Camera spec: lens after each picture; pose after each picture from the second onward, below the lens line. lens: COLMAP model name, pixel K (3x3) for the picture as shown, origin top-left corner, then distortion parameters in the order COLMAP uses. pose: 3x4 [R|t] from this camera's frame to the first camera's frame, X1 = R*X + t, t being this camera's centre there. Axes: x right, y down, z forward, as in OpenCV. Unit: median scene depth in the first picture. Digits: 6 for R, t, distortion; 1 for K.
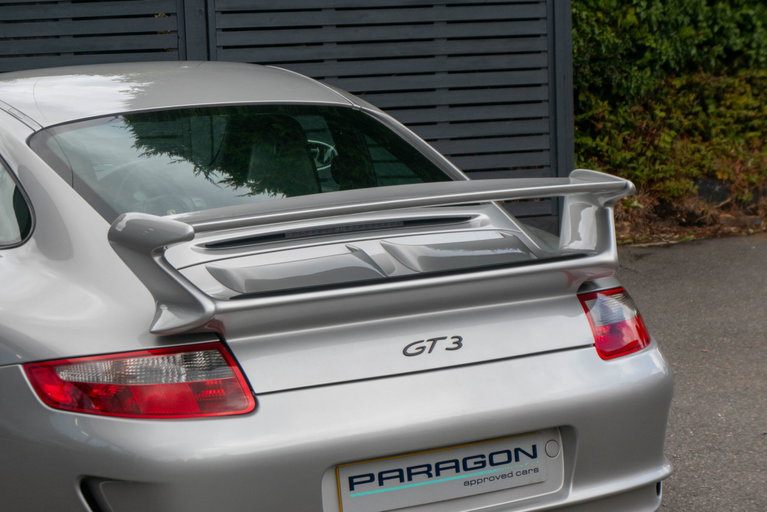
lens RADIAL K [[1937.2, 0, 383.5], [0, 1937.2, 256.0], [0, 0, 1]] dist [0.098222, -3.510405]
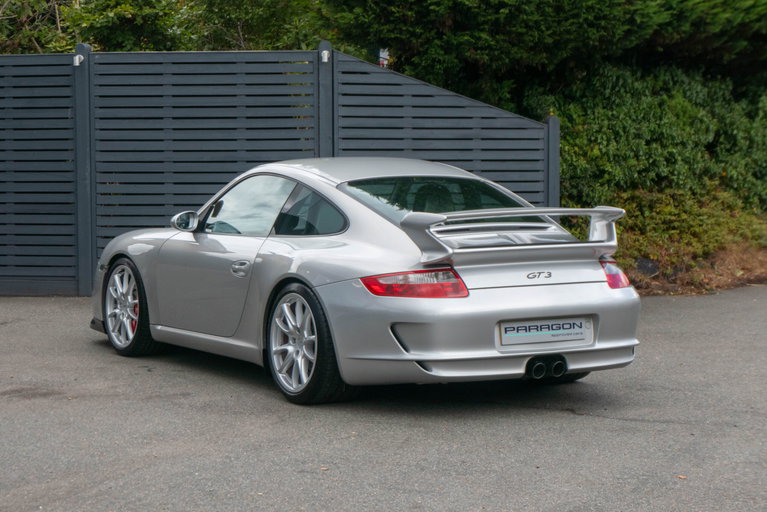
lens RADIAL K [[1937.2, 0, 383.5], [0, 1937.2, 256.0], [0, 0, 1]] dist [0.098222, -3.510405]
pose [[0.998685, 0.028242, 0.042791, -0.134075], [-0.024833, 0.996628, -0.078204, 0.108194], [-0.044855, 0.077039, 0.996019, -0.666314]]
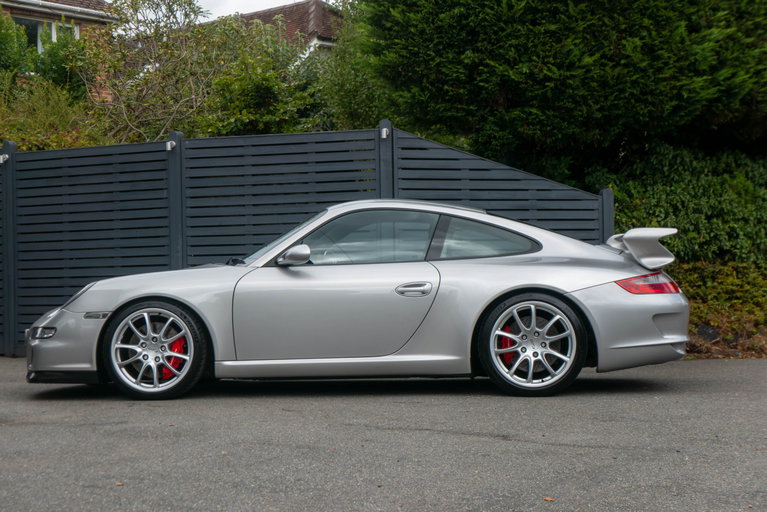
lens RADIAL K [[1412.2, 0, 383.5], [0, 1412.2, 256.0], [0, 0, 1]] dist [-0.039862, -0.288976]
pose [[0.990902, 0.015244, -0.133721, 0.077813], [-0.037364, 0.985667, -0.164515, 0.139735], [0.129296, 0.168014, 0.977269, -0.244800]]
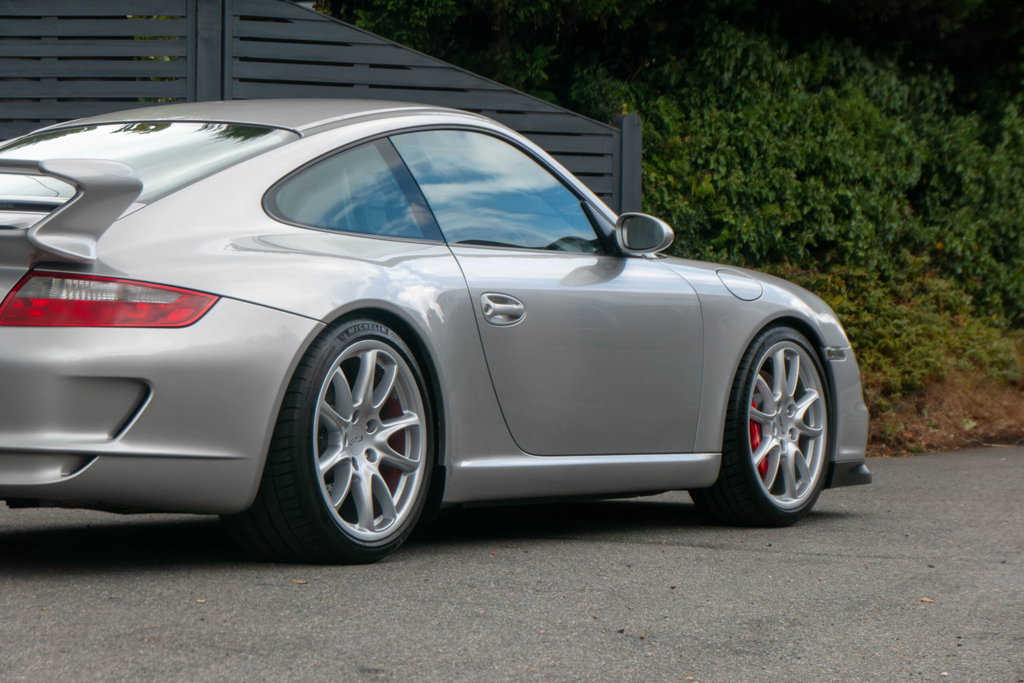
lens RADIAL K [[3964.7, 0, 512.0], [0, 3964.7, 341.5], [0, 0, 1]] dist [0.404163, -24.690588]
pose [[0.991491, 0.043636, 0.122647, -0.202654], [-0.026016, 0.989560, -0.141754, 0.235387], [-0.127552, 0.137357, 0.982275, -0.814289]]
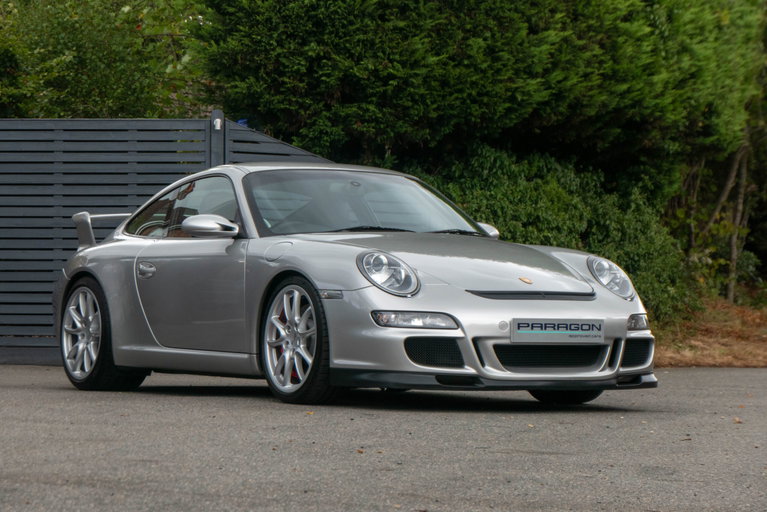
lens RADIAL K [[2536.0, 0, 383.5], [0, 2536.0, 256.0], [0, 0, 1]] dist [0.005945, -0.999103]
pose [[0.987395, 0.042993, 0.152327, -0.324294], [-0.014245, 0.982635, -0.185000, 0.350947], [-0.157635, 0.180498, 0.970861, -1.221081]]
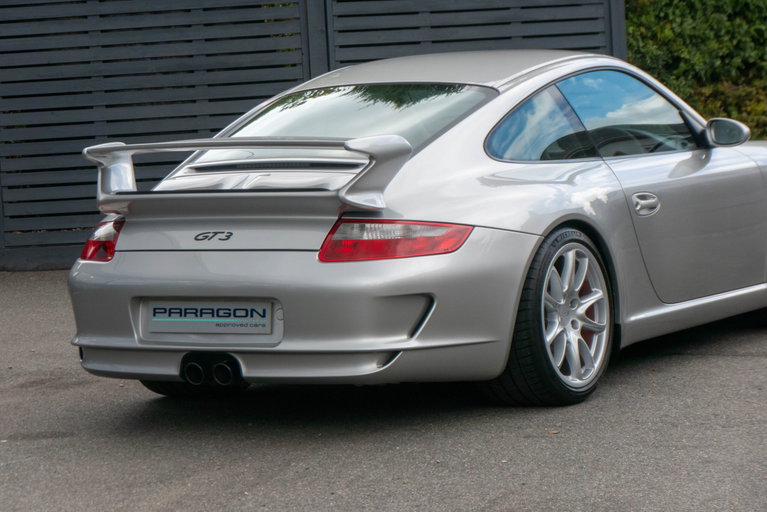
lens RADIAL K [[2969.6, 0, 383.5], [0, 2969.6, 256.0], [0, 0, 1]] dist [0.404163, -24.690588]
pose [[0.989877, -0.032751, 0.138095, -0.354739], [0.042556, 0.996732, -0.068663, 0.149760], [-0.135395, 0.073844, 0.988036, -0.852063]]
